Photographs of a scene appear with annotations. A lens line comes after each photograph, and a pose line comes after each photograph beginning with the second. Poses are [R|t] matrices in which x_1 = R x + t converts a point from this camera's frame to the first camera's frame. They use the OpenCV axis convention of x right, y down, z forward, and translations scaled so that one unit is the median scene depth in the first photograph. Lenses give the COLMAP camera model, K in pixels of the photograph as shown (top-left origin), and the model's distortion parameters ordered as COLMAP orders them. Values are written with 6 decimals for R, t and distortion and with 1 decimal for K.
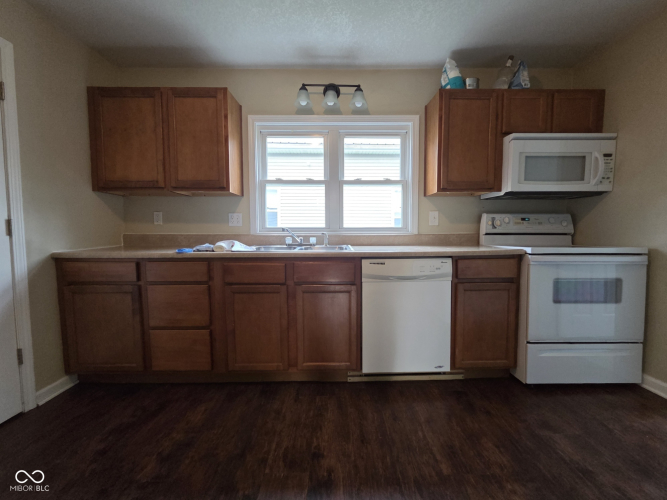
lens RADIAL K [[271.9, 0, 339.6], [0, 271.9, 248.1], [0, 0, 1]] dist [-0.001199, 0.000603]
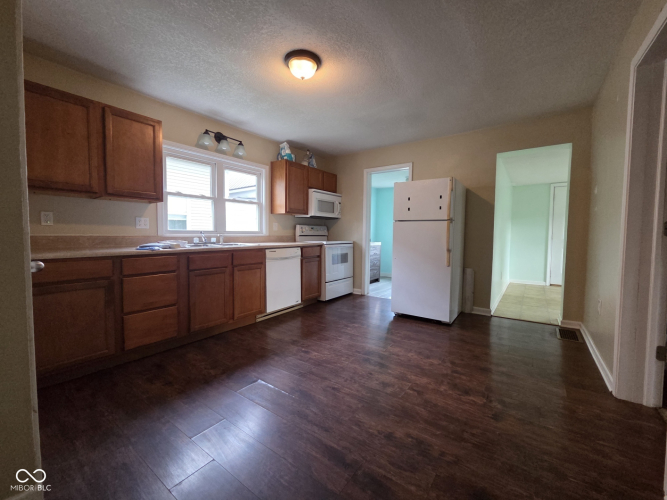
lens RADIAL K [[271.9, 0, 339.6], [0, 271.9, 248.1], [0, 0, 1]] dist [-0.001199, 0.000603]
pose [[0.591383, -0.035426, 0.805613, -0.944092], [0.040532, 0.999078, 0.014180, 0.022530], [-0.805372, 0.024267, 0.592273, -0.409388]]
